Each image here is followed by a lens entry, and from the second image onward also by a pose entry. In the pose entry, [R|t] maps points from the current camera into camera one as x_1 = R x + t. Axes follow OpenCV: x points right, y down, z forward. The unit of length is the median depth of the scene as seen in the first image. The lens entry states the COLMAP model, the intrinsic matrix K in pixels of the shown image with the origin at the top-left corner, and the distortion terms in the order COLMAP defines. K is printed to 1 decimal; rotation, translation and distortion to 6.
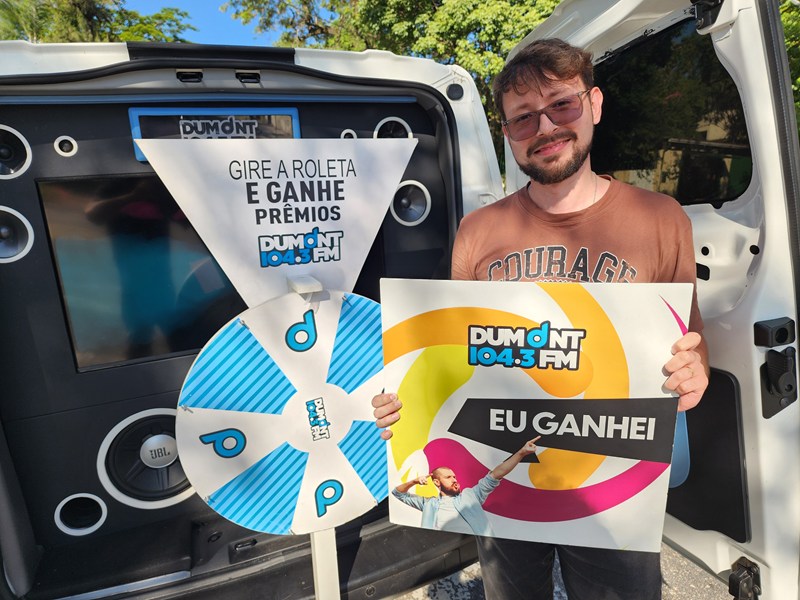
lens RADIAL K [[539.6, 0, 404.3], [0, 539.6, 304.2], [0, 0, 1]] dist [0.055111, -0.053236]
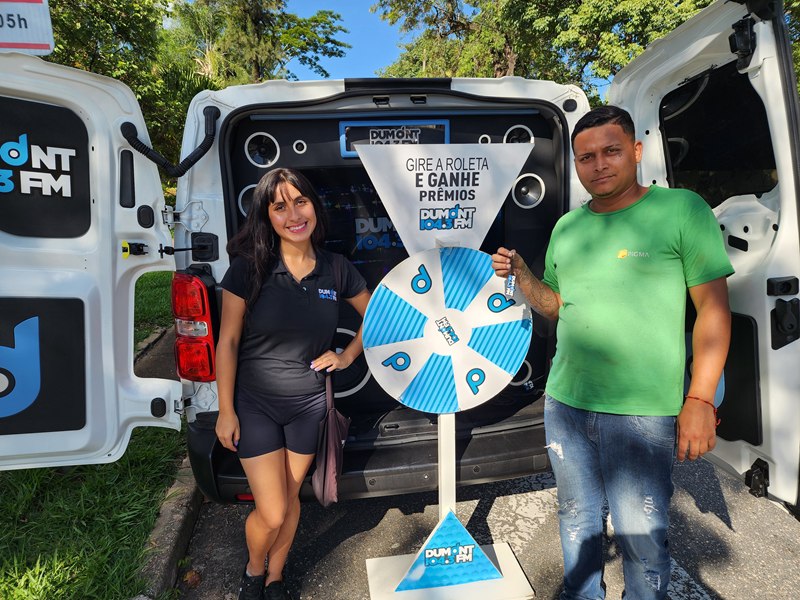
lens RADIAL K [[539.6, 0, 404.8], [0, 539.6, 306.8], [0, 0, 1]] dist [0.055111, -0.053236]
pose [[0.973356, 0.073045, -0.217355, 0.033287], [-0.069774, 0.997305, 0.022695, 0.103745], [0.218427, -0.006925, 0.975829, -0.430611]]
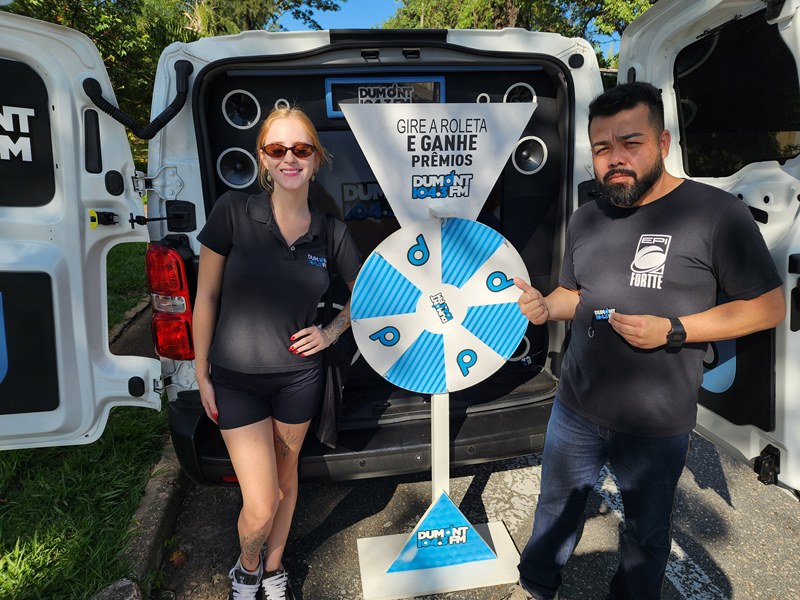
lens RADIAL K [[539.6, 0, 405.6], [0, 539.6, 305.5], [0, 0, 1]] dist [0.055111, -0.053236]
pose [[0.974600, 0.087124, -0.206309, 0.026615], [-0.070701, 0.993809, 0.085698, 0.079474], [0.212498, -0.068935, 0.974727, -0.339848]]
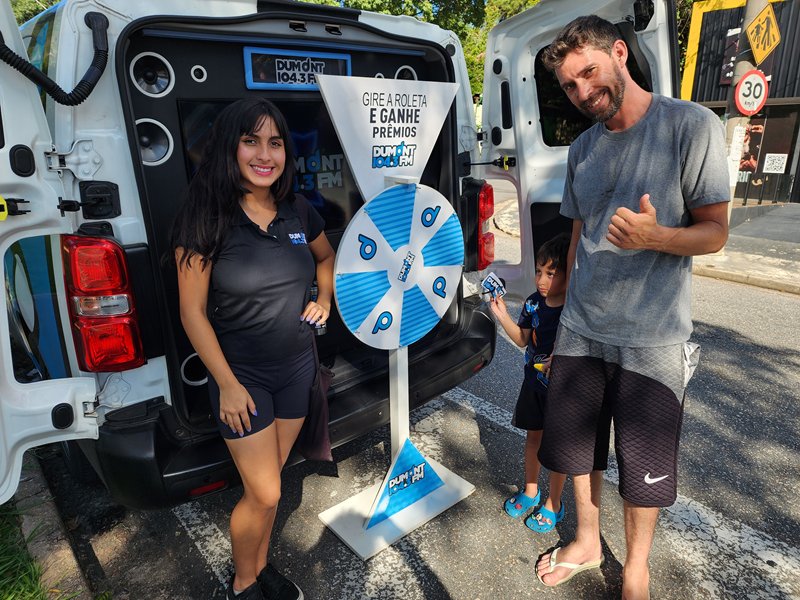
lens RADIAL K [[539.6, 0, 404.2], [0, 539.6, 295.7], [0, 0, 1]] dist [0.055111, -0.053236]
pose [[0.948651, -0.064514, 0.309676, -0.598791], [0.040273, 0.995647, 0.084049, 0.144196], [-0.313750, -0.067261, 0.947120, -0.410561]]
